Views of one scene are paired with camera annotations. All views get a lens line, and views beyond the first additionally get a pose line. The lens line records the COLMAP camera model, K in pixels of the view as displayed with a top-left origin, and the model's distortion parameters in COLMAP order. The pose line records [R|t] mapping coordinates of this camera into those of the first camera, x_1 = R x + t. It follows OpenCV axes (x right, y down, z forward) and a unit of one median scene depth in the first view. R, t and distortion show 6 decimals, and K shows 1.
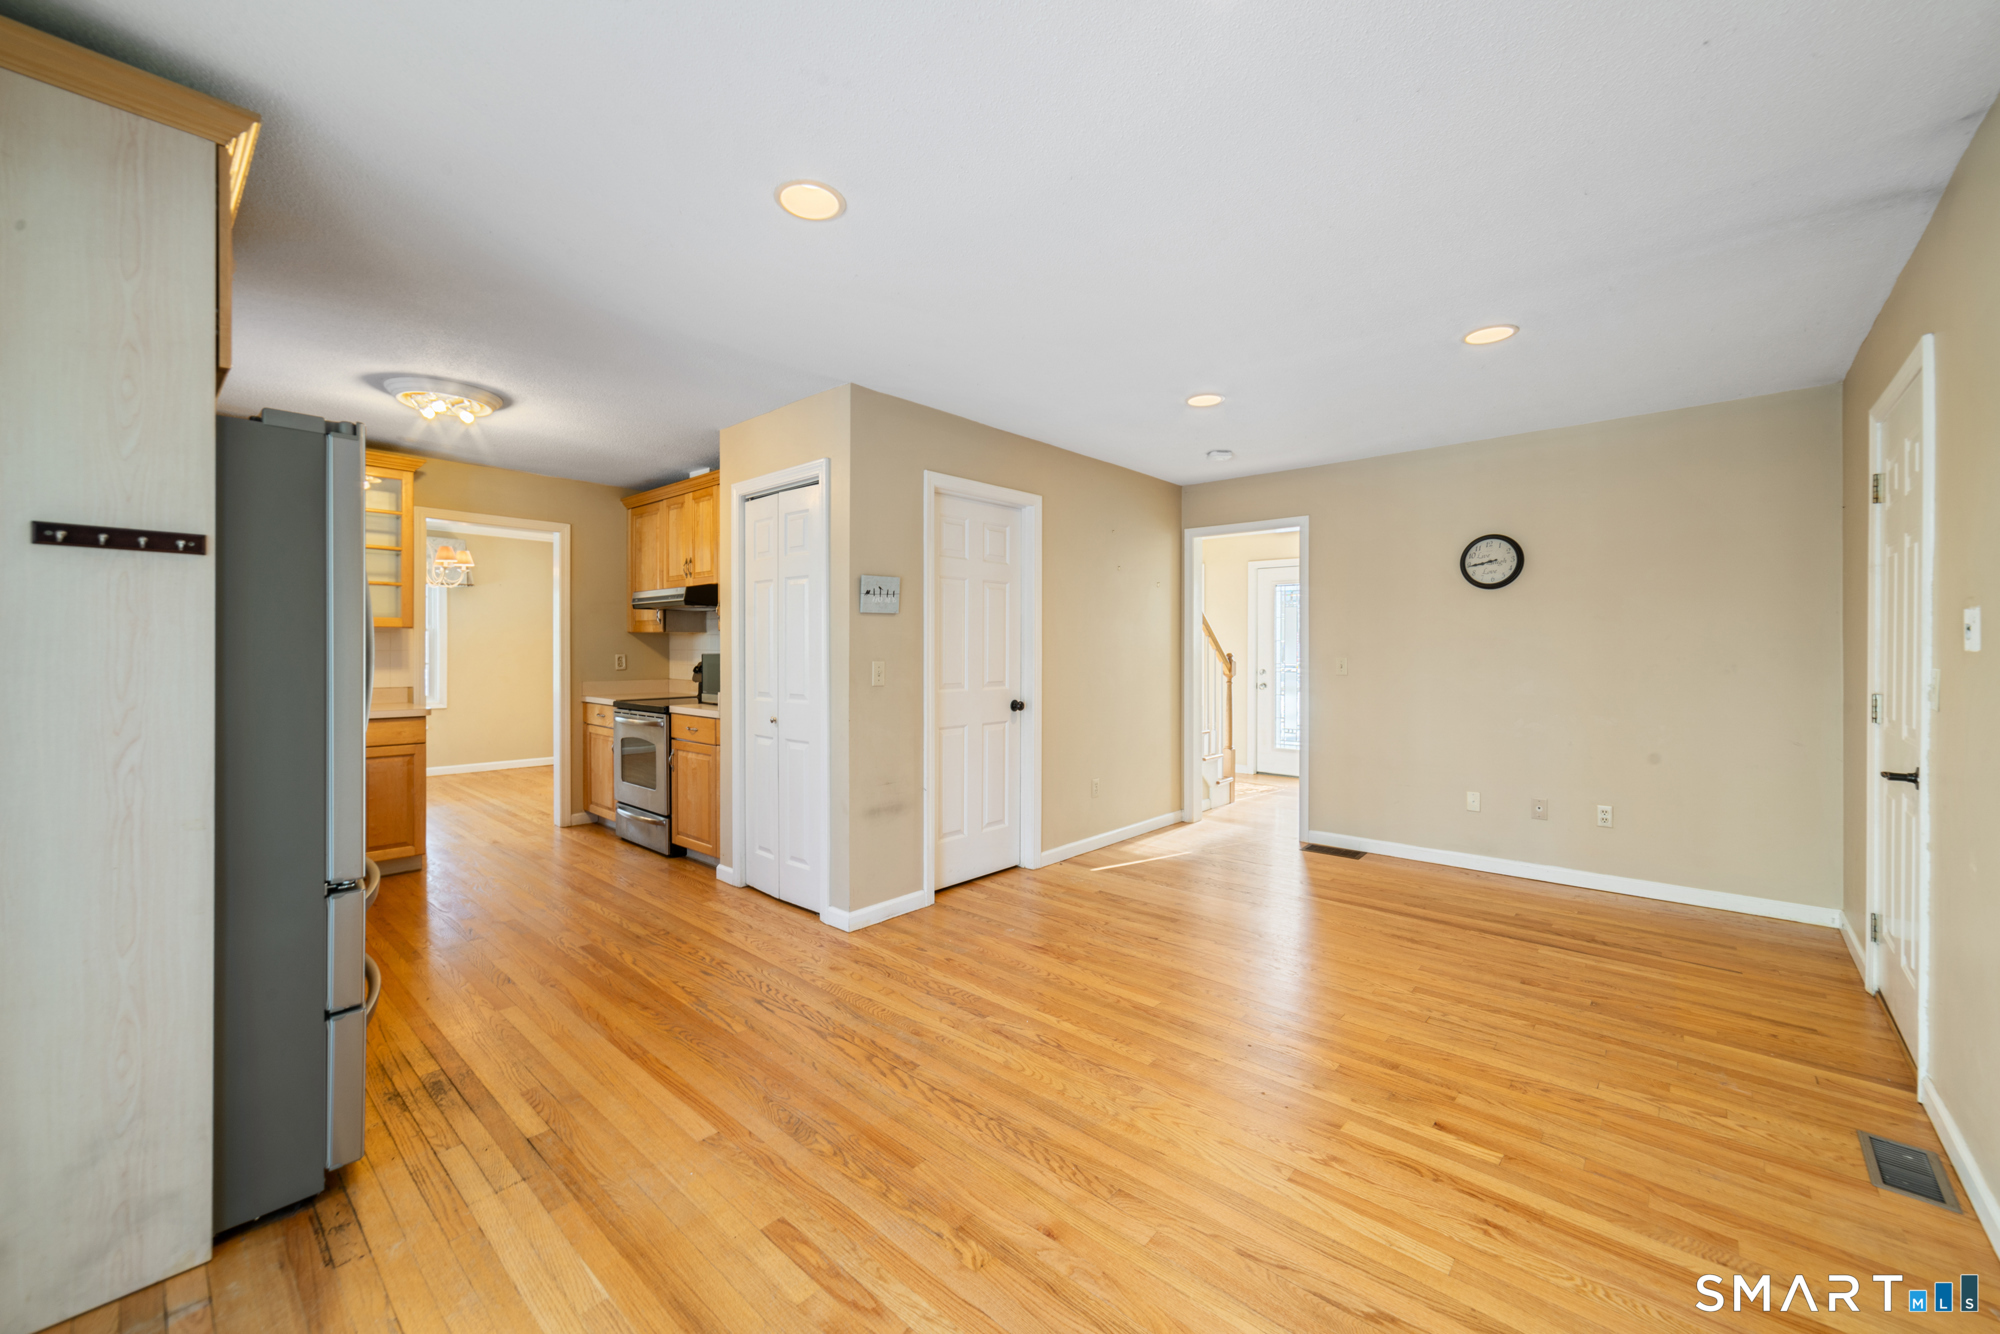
lens RADIAL K [[780.0, 0, 995.8], [0, 780.0, 653.6], [0, 0, 1]] dist [0.001122, 0.000490]
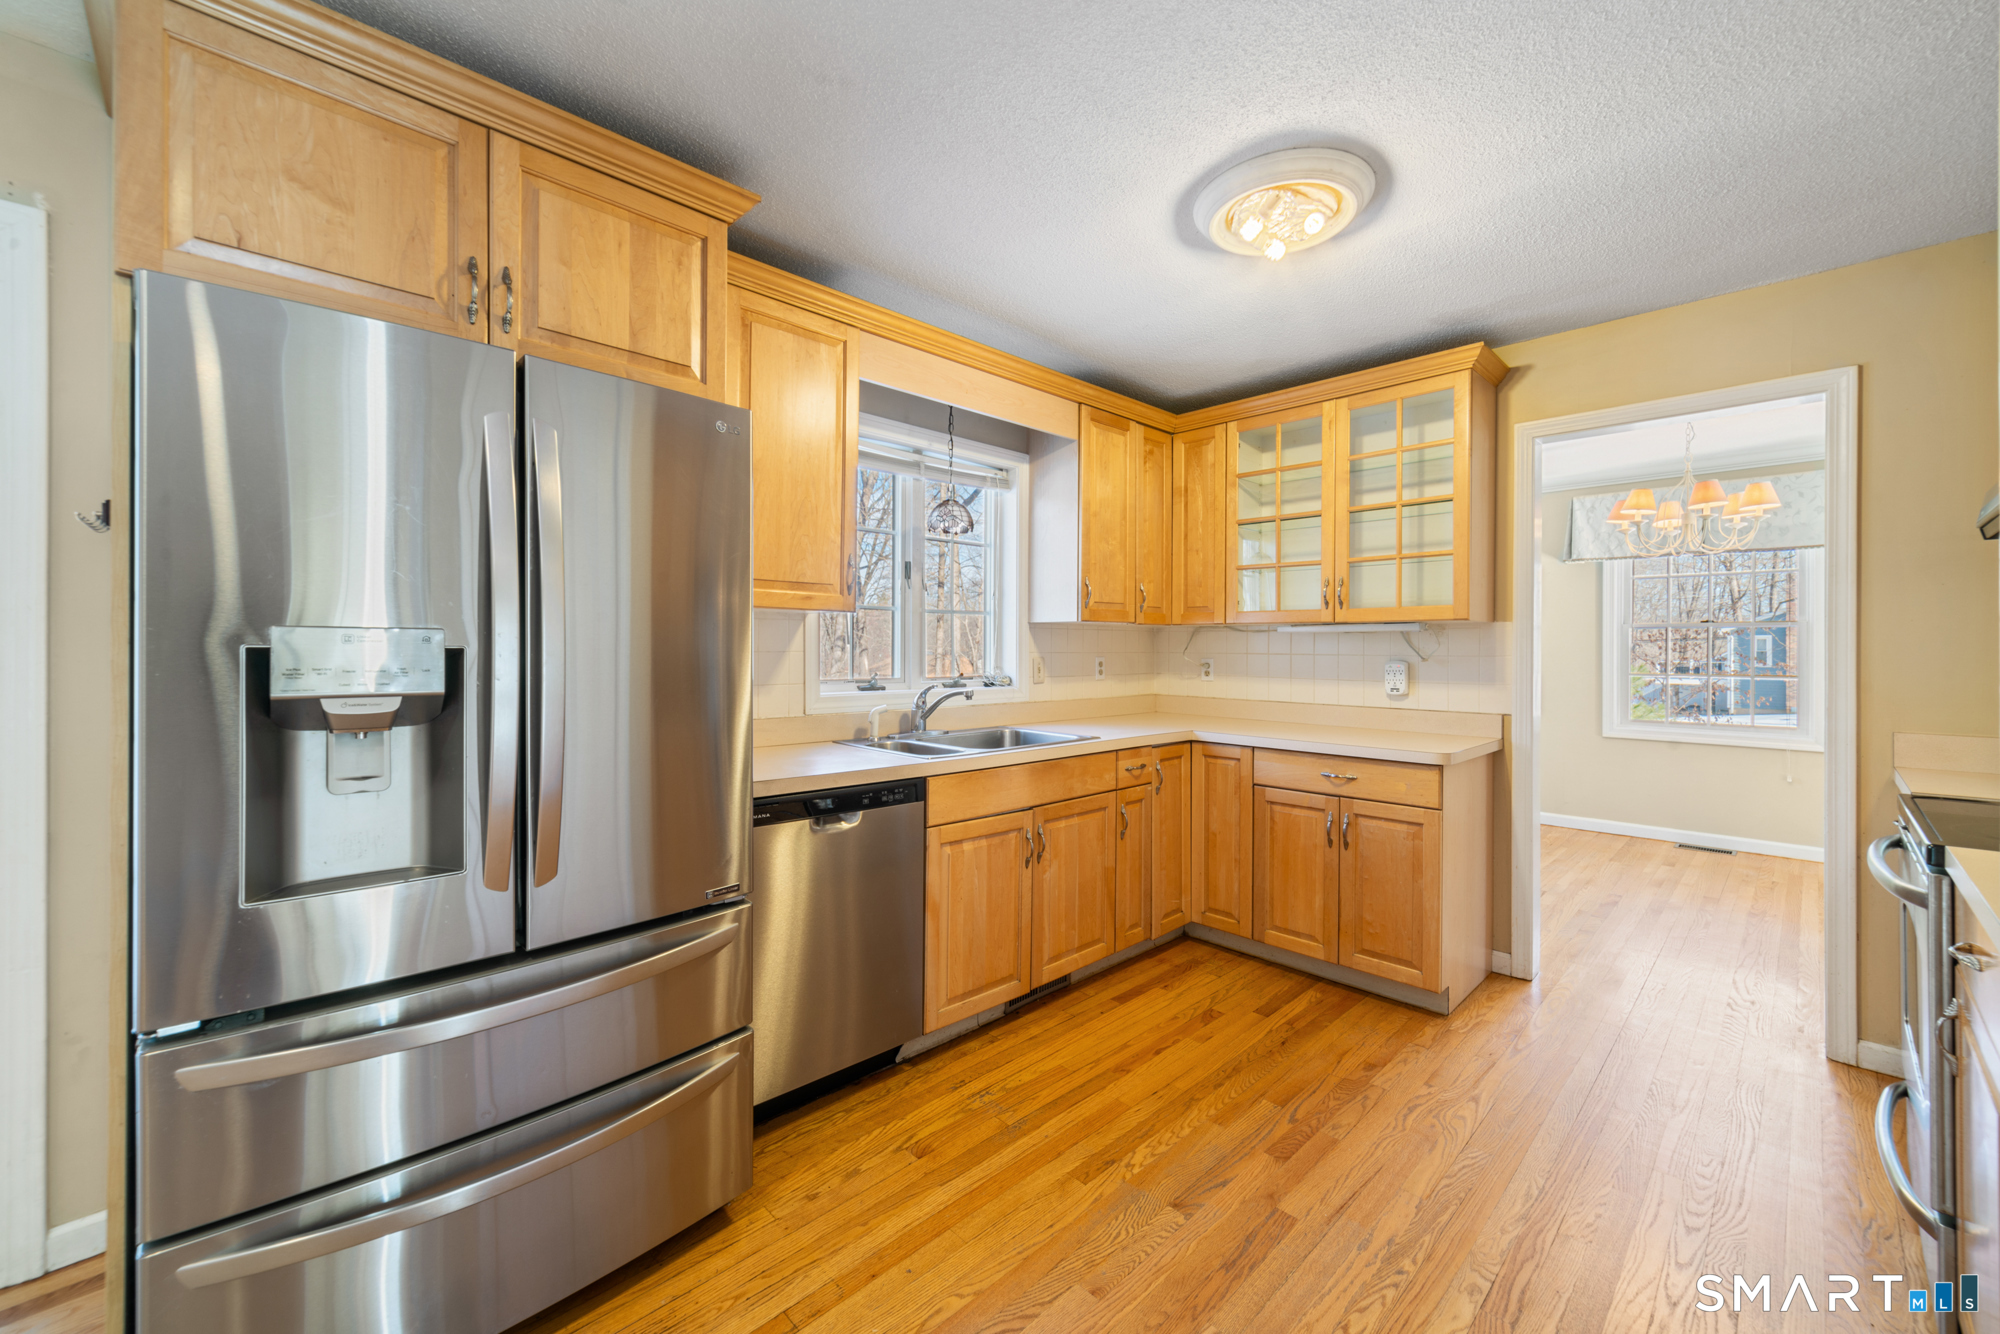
lens RADIAL K [[790.6, 0, 1013.6], [0, 790.6, 639.6], [0, 0, 1]] dist [0.002844, 0.000431]
pose [[-0.058278, -0.009463, -0.998256, -0.153944], [-0.012988, 0.999878, -0.008721, -0.008967], [0.998216, 0.012457, -0.058394, 1.078843]]
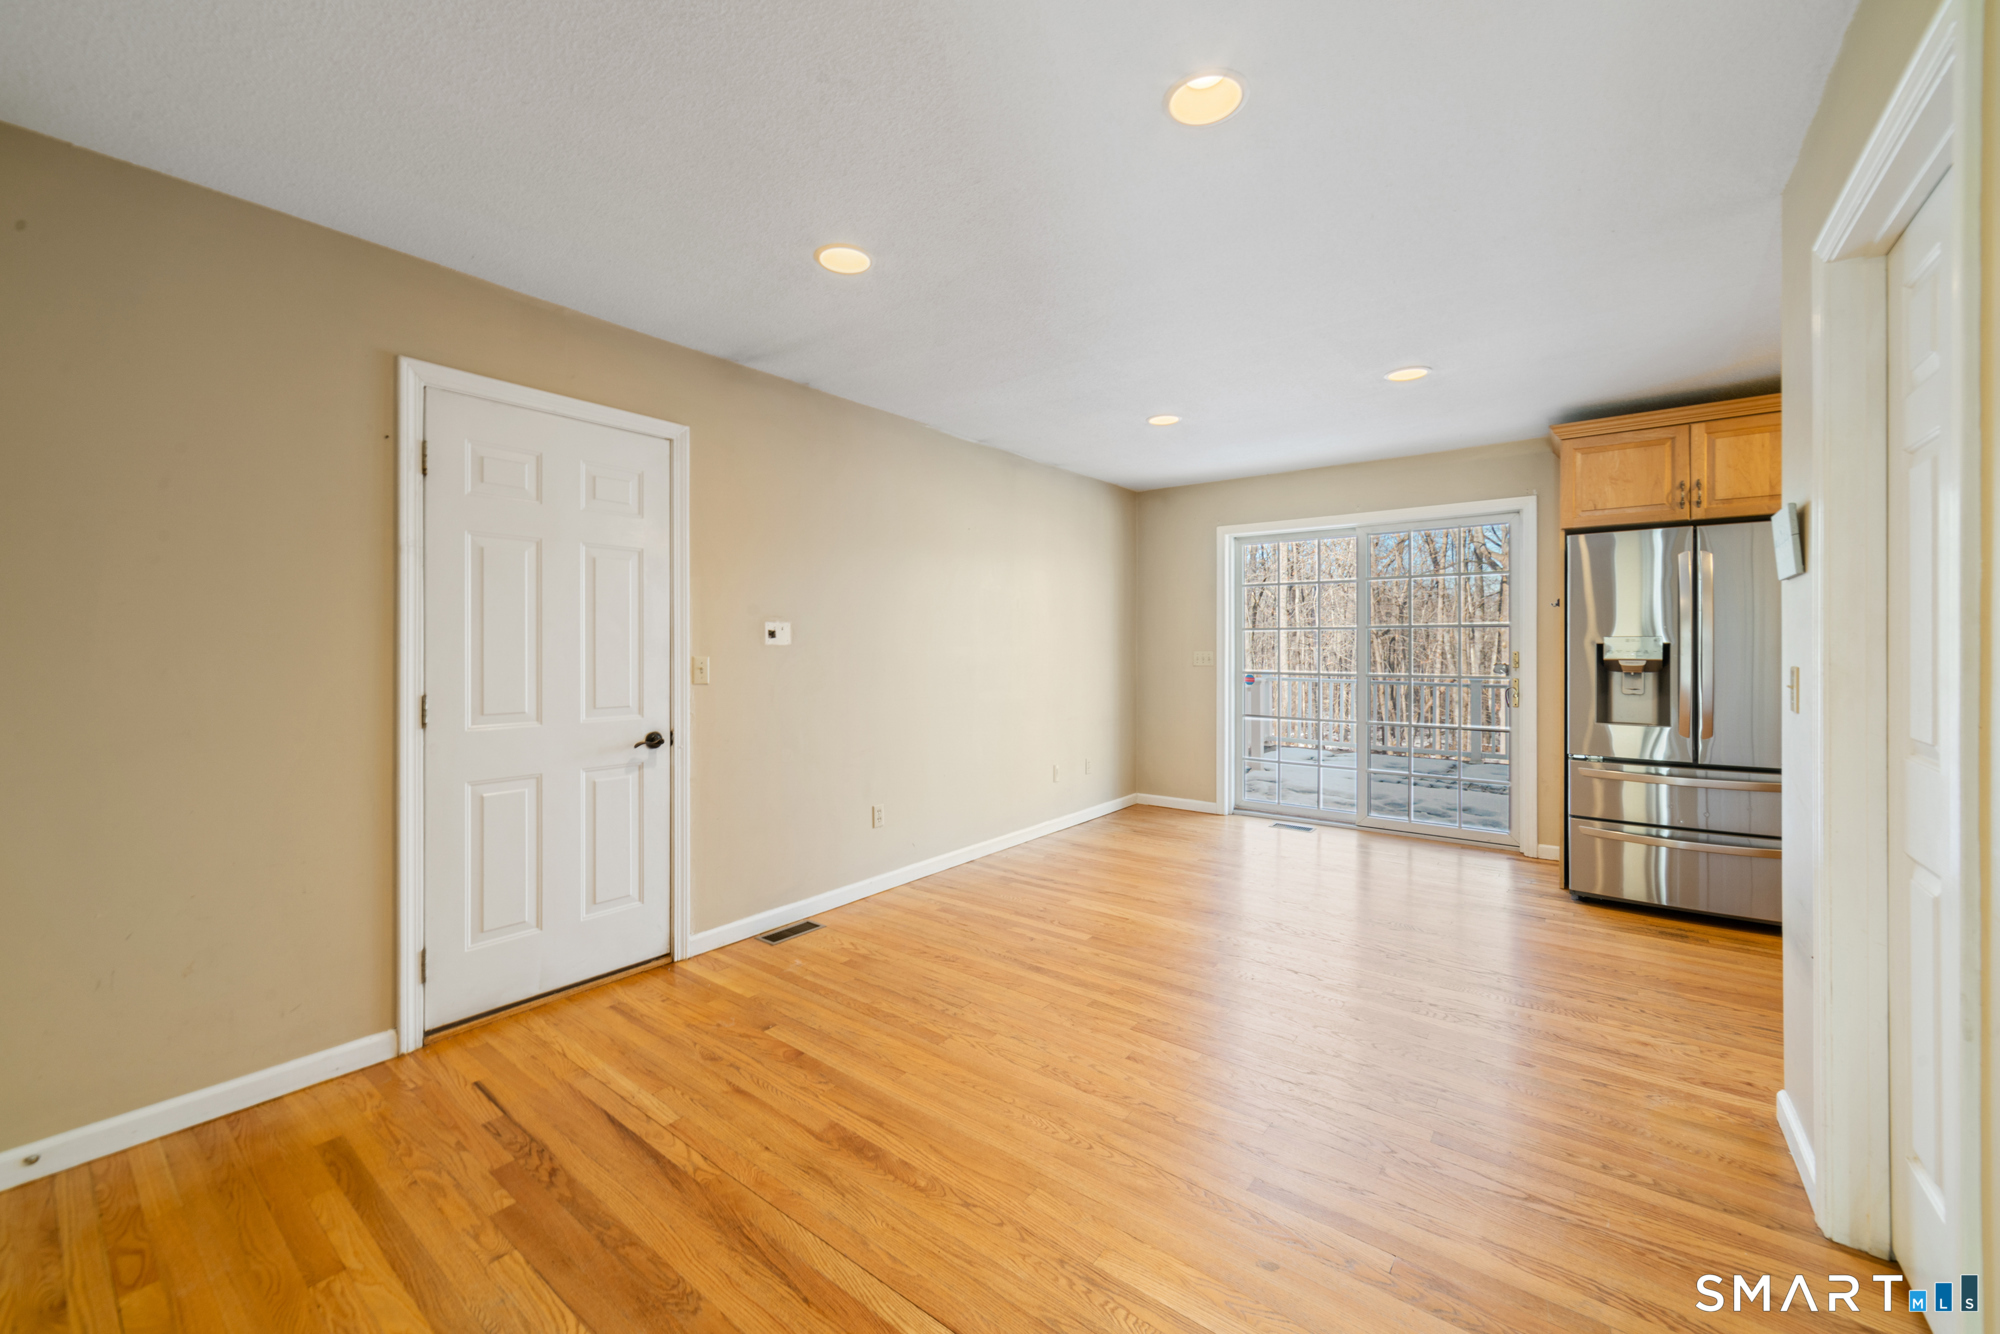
lens RADIAL K [[780.0, 0, 995.8], [0, 780.0, 653.6], [0, 0, 1]] dist [0.001122, 0.000490]
pose [[-0.997165, 0.001141, -0.075233, 0.549554], [-0.000132, 0.999857, 0.016913, -0.009468], [0.075241, 0.016876, -0.997023, 1.873364]]
